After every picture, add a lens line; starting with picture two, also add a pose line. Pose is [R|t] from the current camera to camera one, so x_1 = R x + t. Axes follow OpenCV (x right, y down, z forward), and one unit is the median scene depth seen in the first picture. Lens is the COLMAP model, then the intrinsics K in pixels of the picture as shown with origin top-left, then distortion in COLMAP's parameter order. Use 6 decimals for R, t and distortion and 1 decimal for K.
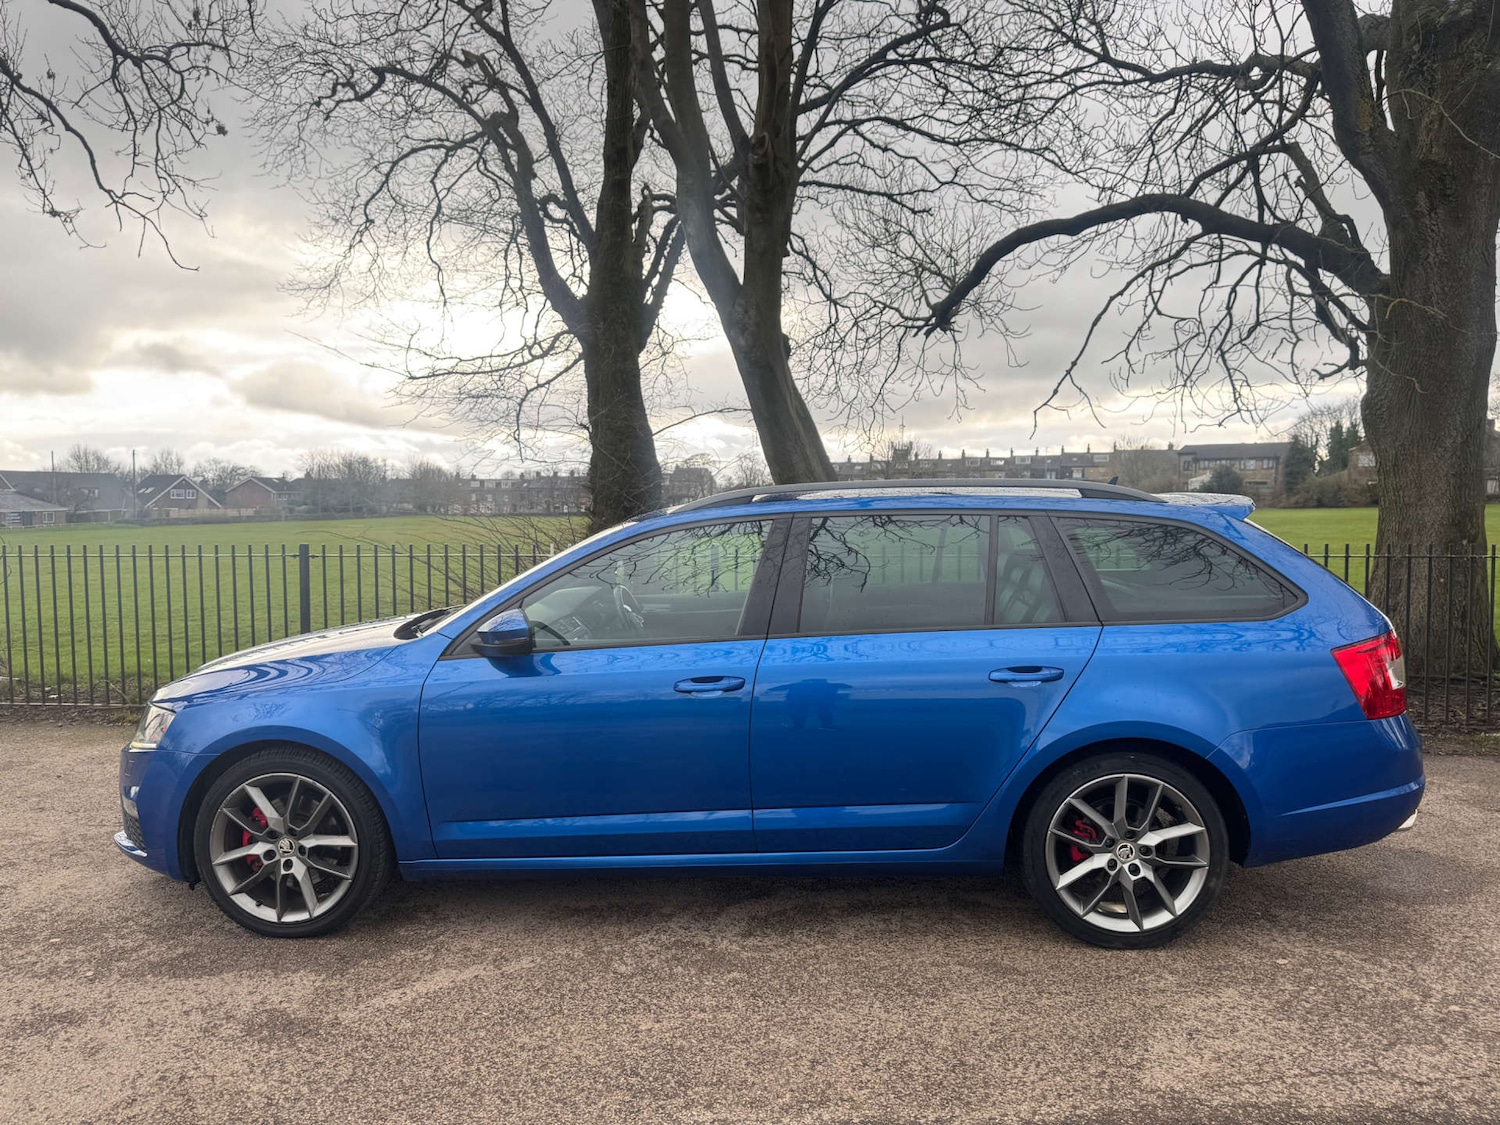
lens RADIAL K [[1051.2, 0, 743.8], [0, 1051.2, 563.1], [0, 0, 1]] dist [0.037697, -0.039979]
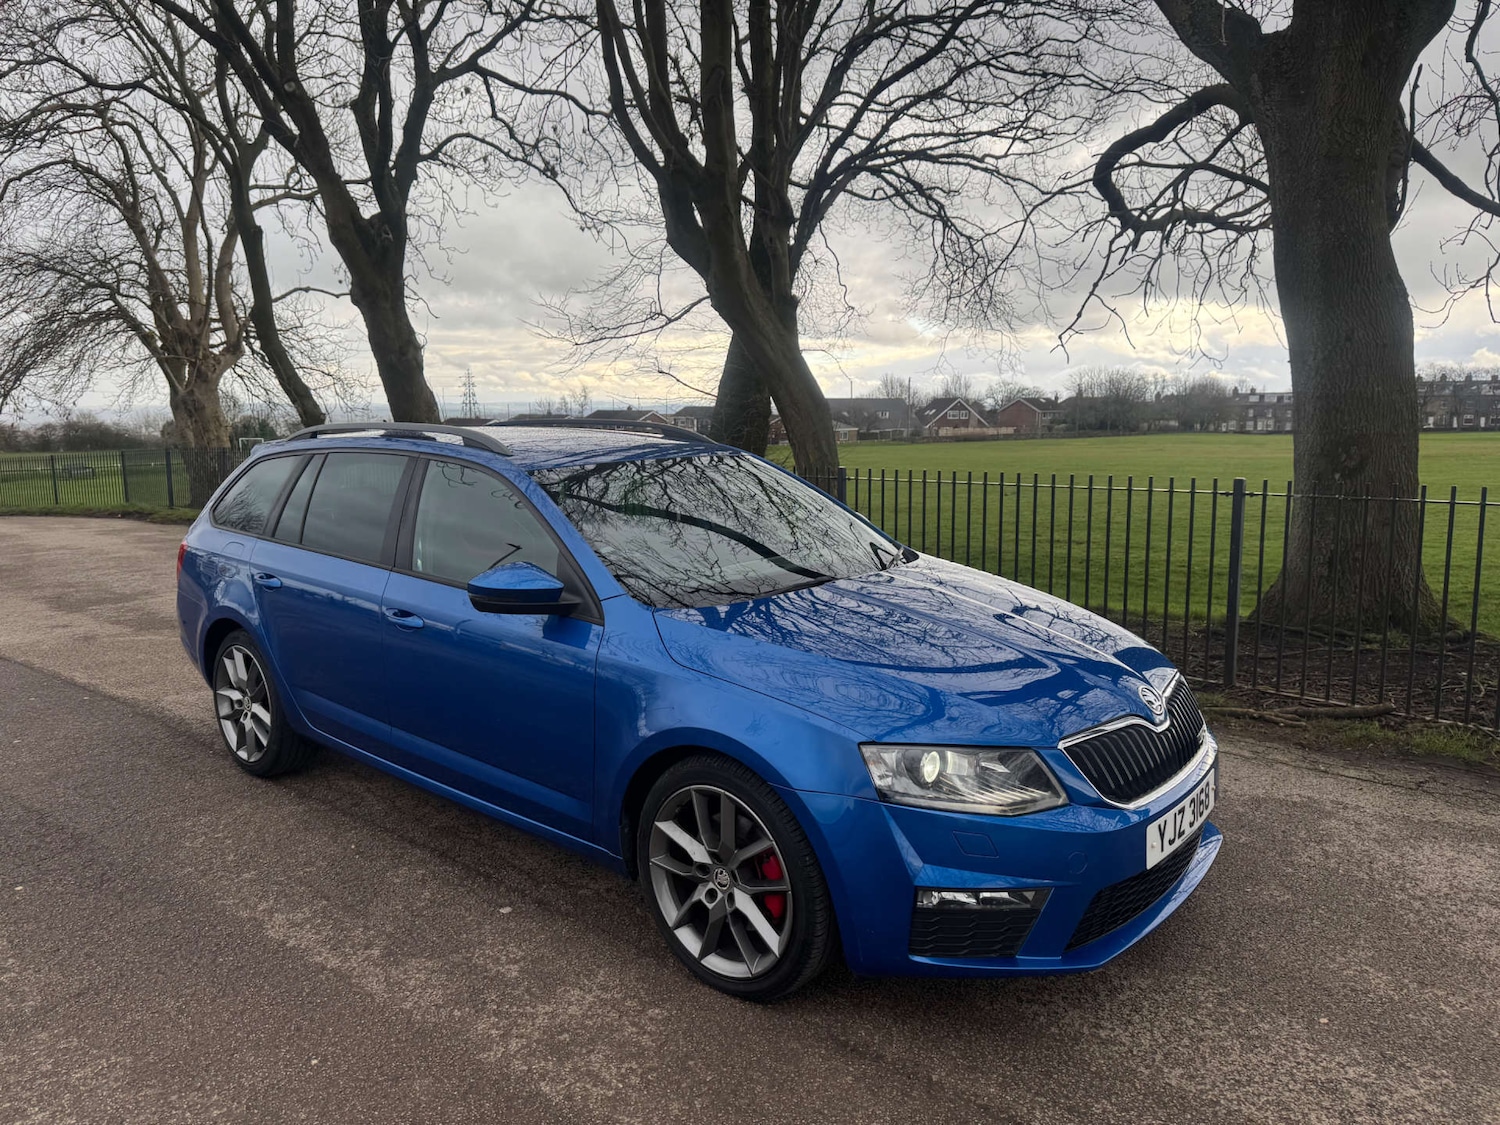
lens RADIAL K [[1051.2, 0, 741.5], [0, 1051.2, 553.3], [0, 0, 1]] dist [0.037697, -0.039979]
pose [[0.750767, 0.076613, -0.656110, 0.617407], [-0.031483, 0.996273, 0.080309, -0.007370], [0.659817, -0.039637, 0.750380, 0.029370]]
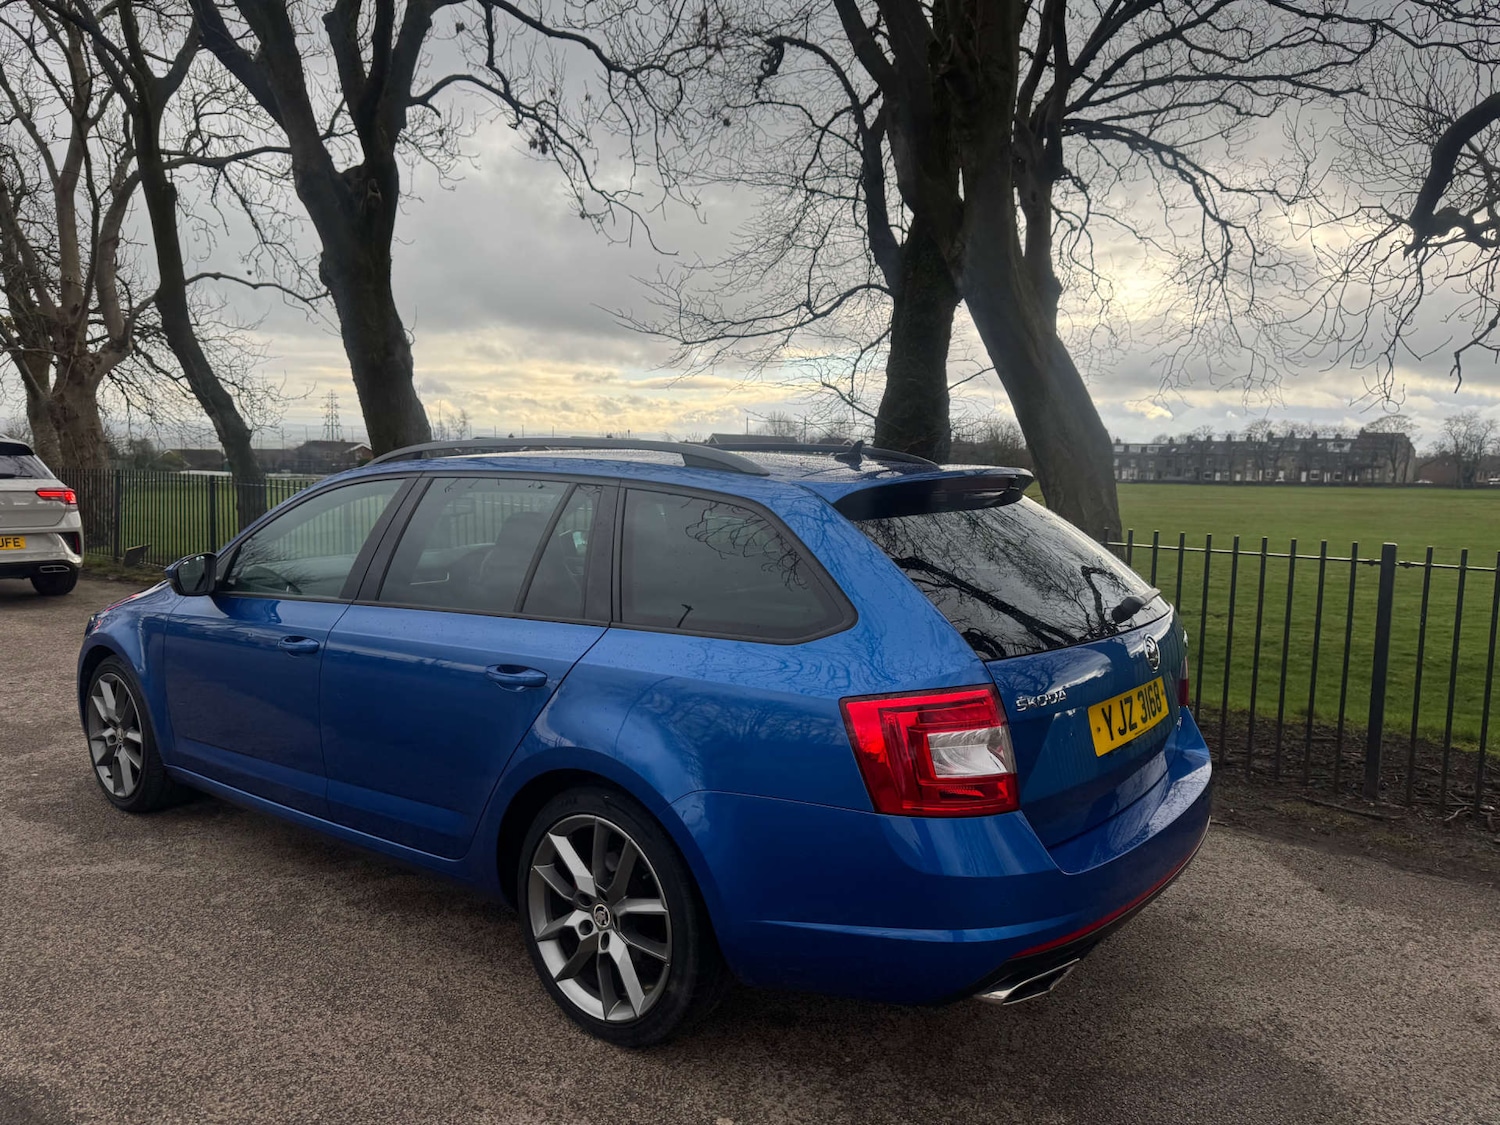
lens RADIAL K [[1051.2, 0, 745.7], [0, 1051.2, 567.3], [0, 0, 1]] dist [0.037697, -0.039979]
pose [[0.826132, 0.078990, -0.557913, 0.247120], [-0.057882, 0.996784, 0.055417, -0.010069], [0.560496, -0.013489, 0.828047, 0.118006]]
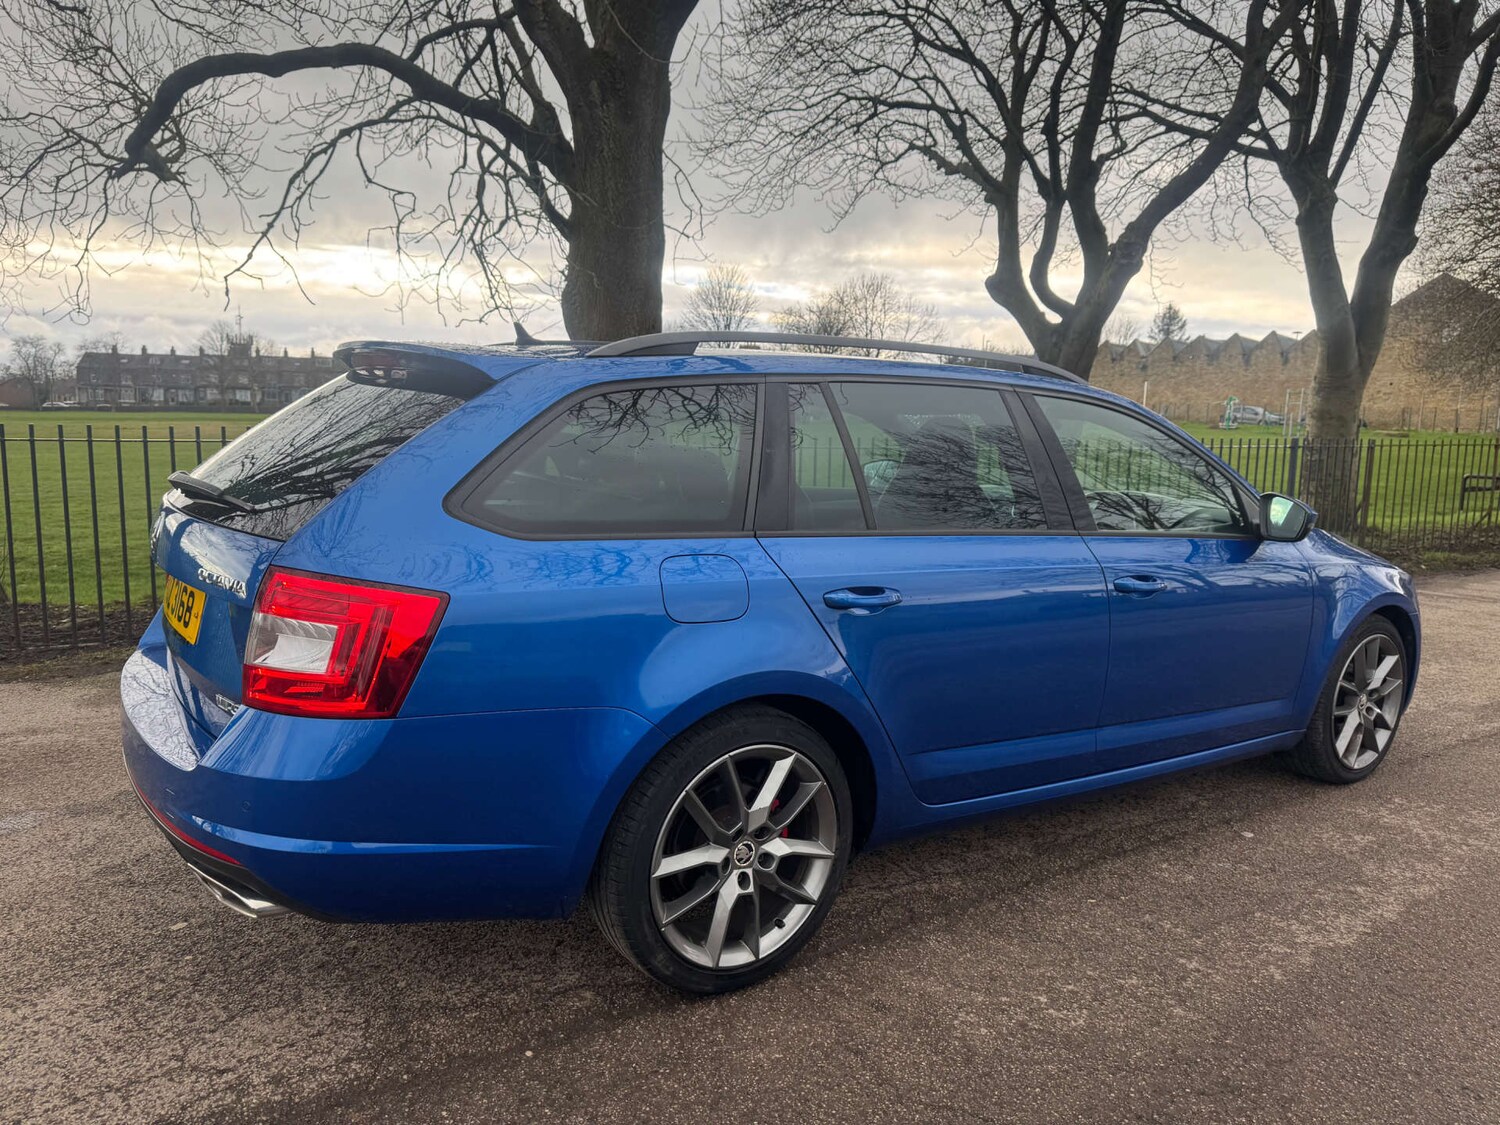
lens RADIAL K [[1051.2, 0, 751.6], [0, 1051.2, 567.3], [0, 0, 1]] dist [0.037697, -0.039979]
pose [[0.831686, -0.056663, 0.552347, 0.123120], [0.006806, 0.995745, 0.091901, 0.011093], [-0.555204, -0.072674, 0.828533, 0.035254]]
